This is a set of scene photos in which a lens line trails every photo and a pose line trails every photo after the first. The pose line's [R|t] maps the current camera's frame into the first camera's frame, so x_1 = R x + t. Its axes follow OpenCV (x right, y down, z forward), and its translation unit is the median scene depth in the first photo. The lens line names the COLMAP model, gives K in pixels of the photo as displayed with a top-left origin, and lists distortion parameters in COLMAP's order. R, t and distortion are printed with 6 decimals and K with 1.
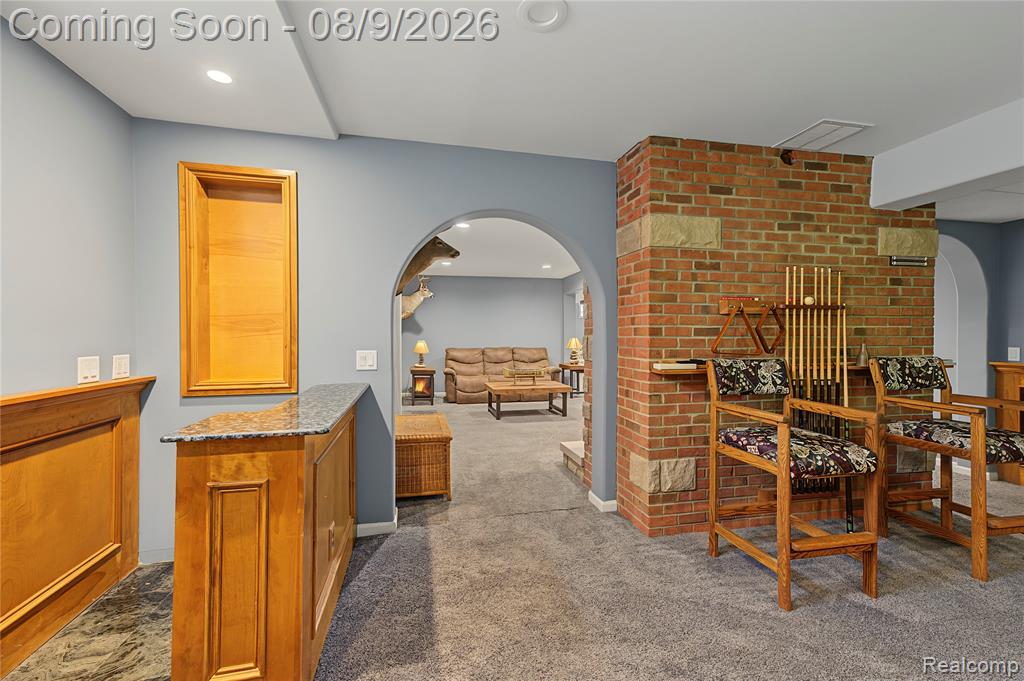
lens RADIAL K [[419.1, 0, 506.3], [0, 419.1, 340.3], [0, 0, 1]] dist [0.011996, 0.000161]
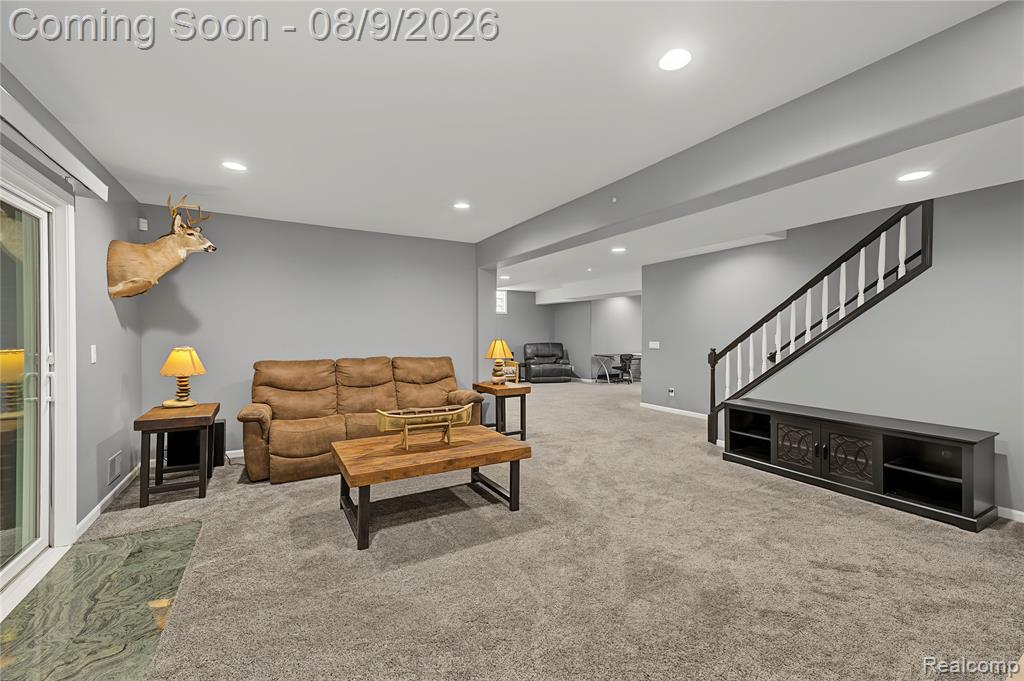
lens RADIAL K [[419.1, 0, 512.4], [0, 419.1, 340.8], [0, 0, 1]] dist [0.011996, 0.000161]
pose [[0.951692, 0.000703, 0.307054, -0.006359], [-0.000326, 0.999999, -0.001280, -0.005821], [-0.307054, 0.001118, 0.951691, 0.461786]]
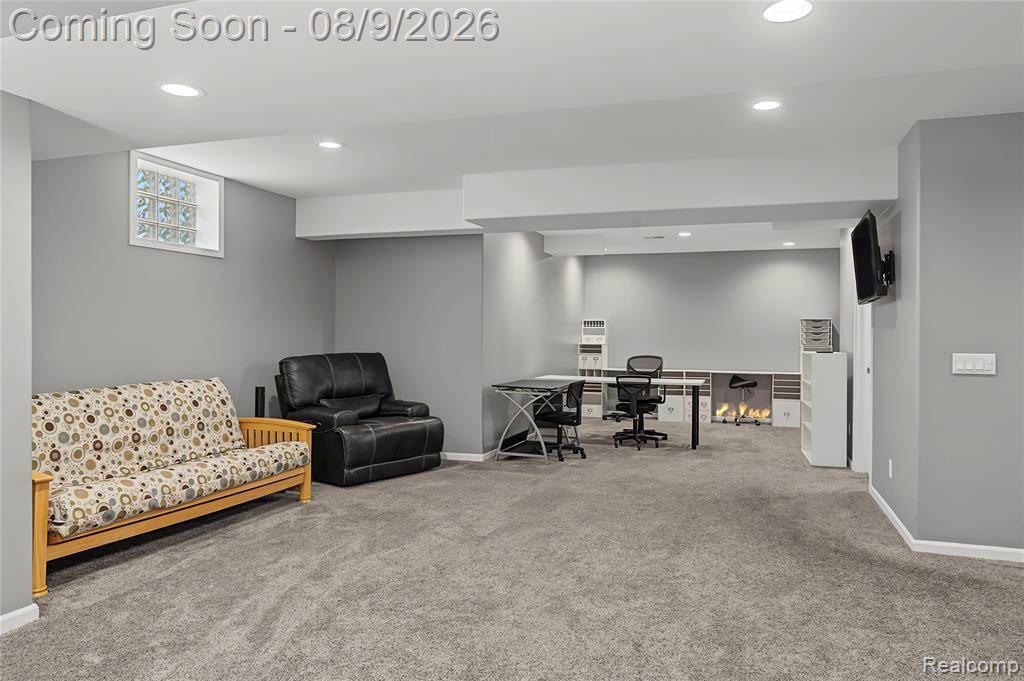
lens RADIAL K [[694.1, 0, 511.1], [0, 694.1, 338.0], [0, 0, 1]] dist [0.002948, 0.000637]
pose [[0.533099, -0.001182, 0.846052, -0.012109], [0.003661, 0.999993, -0.000909, -0.010721], [-0.846045, 0.003582, 0.533100, 0.826967]]
